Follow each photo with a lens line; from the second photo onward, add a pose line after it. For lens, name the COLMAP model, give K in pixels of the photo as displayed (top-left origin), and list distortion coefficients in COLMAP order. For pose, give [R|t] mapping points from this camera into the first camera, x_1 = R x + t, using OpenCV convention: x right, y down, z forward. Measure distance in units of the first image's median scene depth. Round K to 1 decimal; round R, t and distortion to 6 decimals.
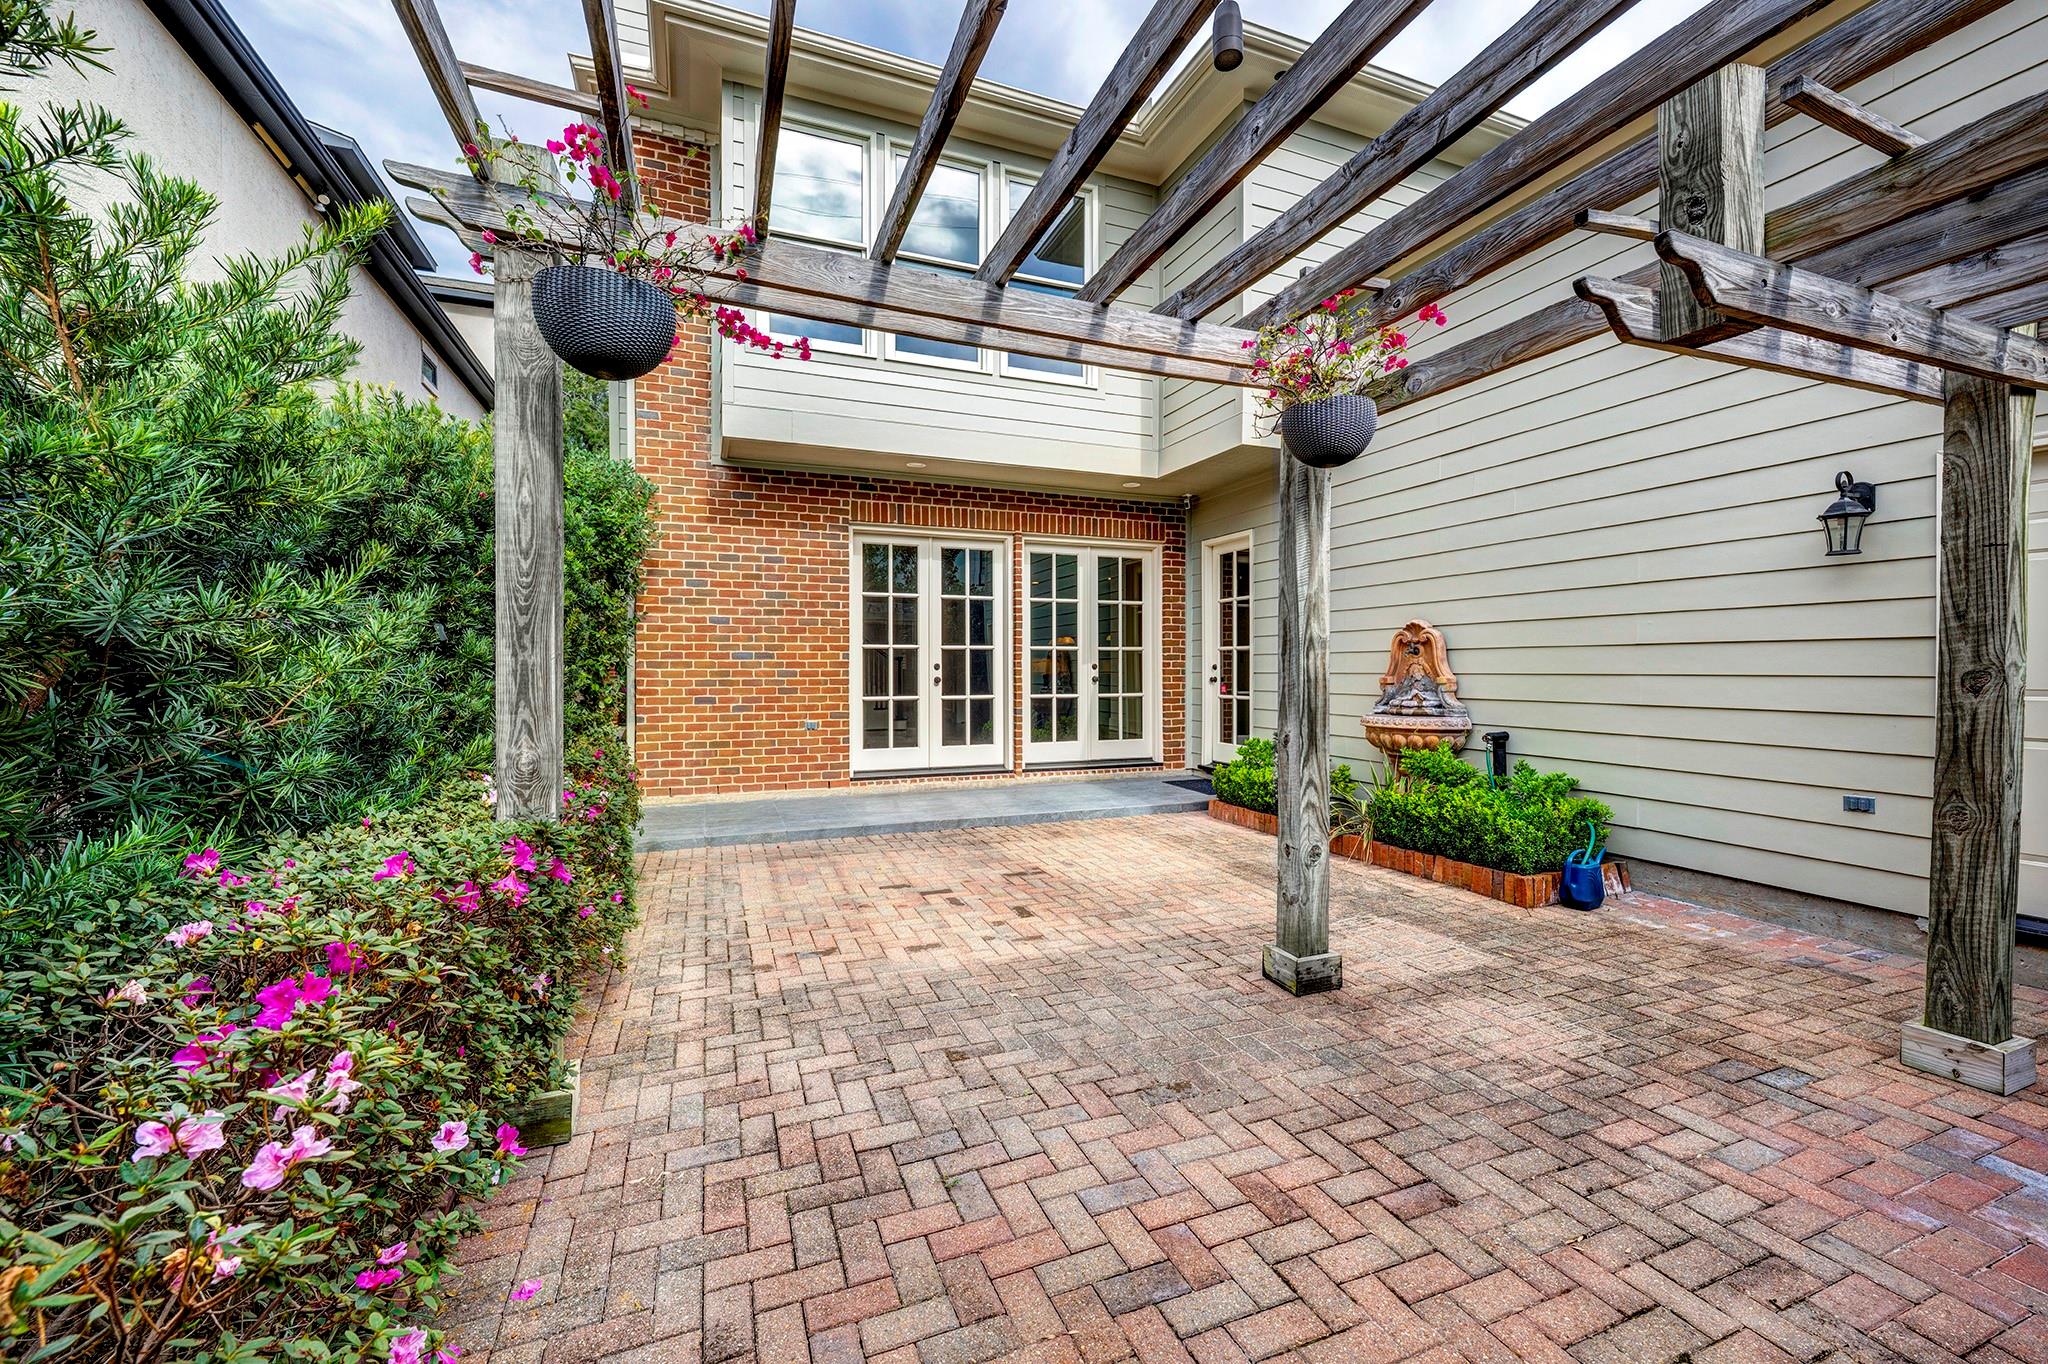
lens RADIAL K [[837.0, 0, 998.8], [0, 837.0, 675.6], [0, 0, 1]] dist [0.001921, 0.000078]
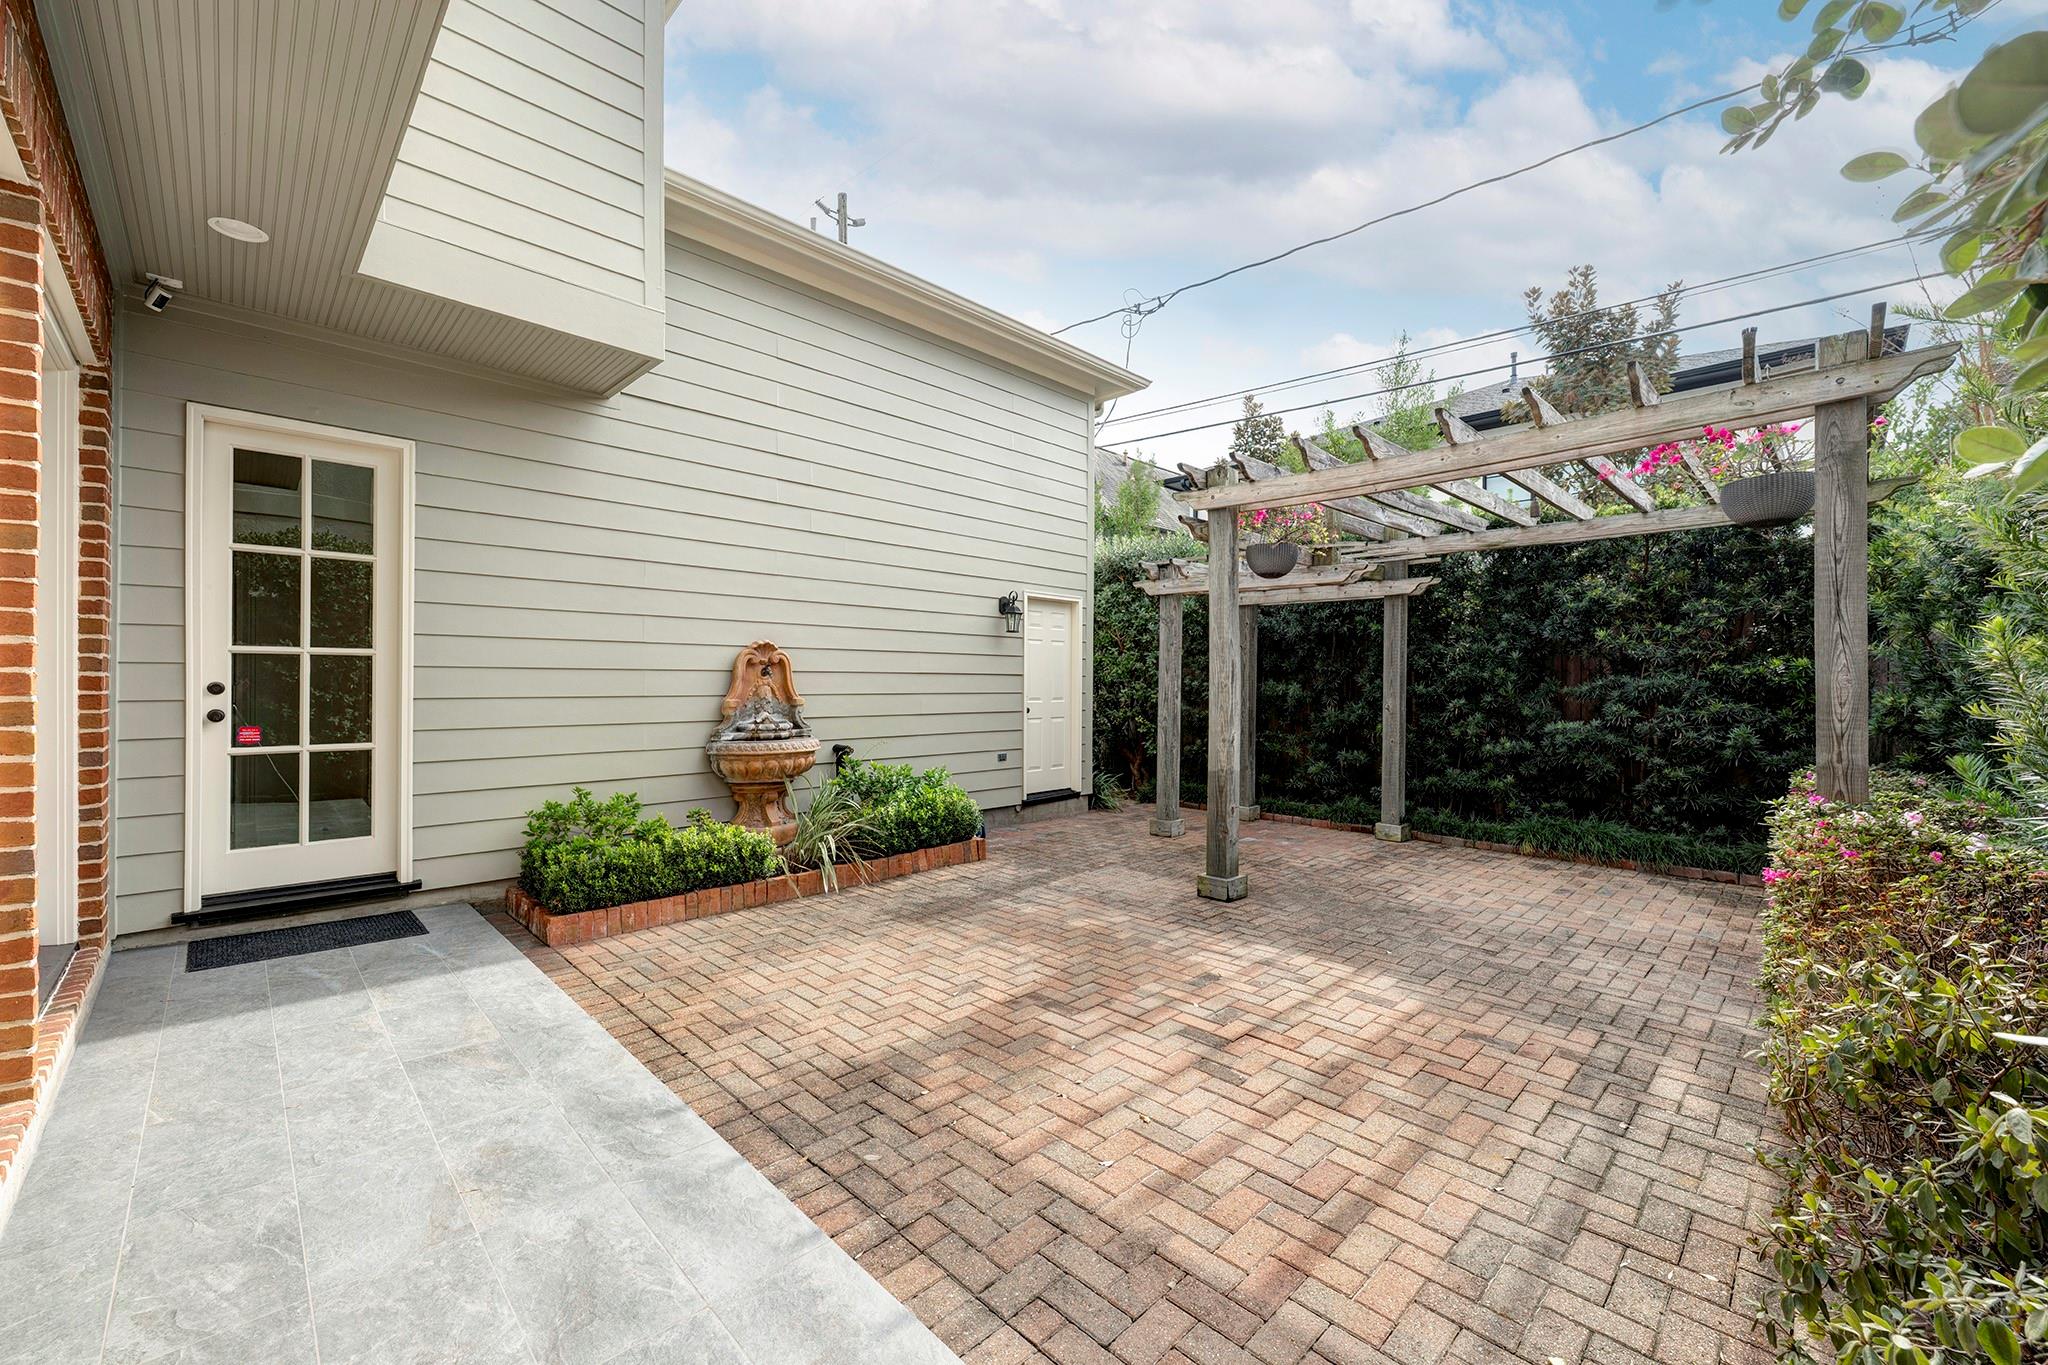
lens RADIAL K [[829.7, 0, 1024.0], [0, 829.7, 682.5], [0, 0, 1]] dist [0.000057, 0.000102]
pose [[-0.440238, 0.001882, 0.897879, -0.738710], [0.005145, 0.999987, 0.000427, -0.025063], [-0.897866, 0.004808, -0.440242, 1.743144]]
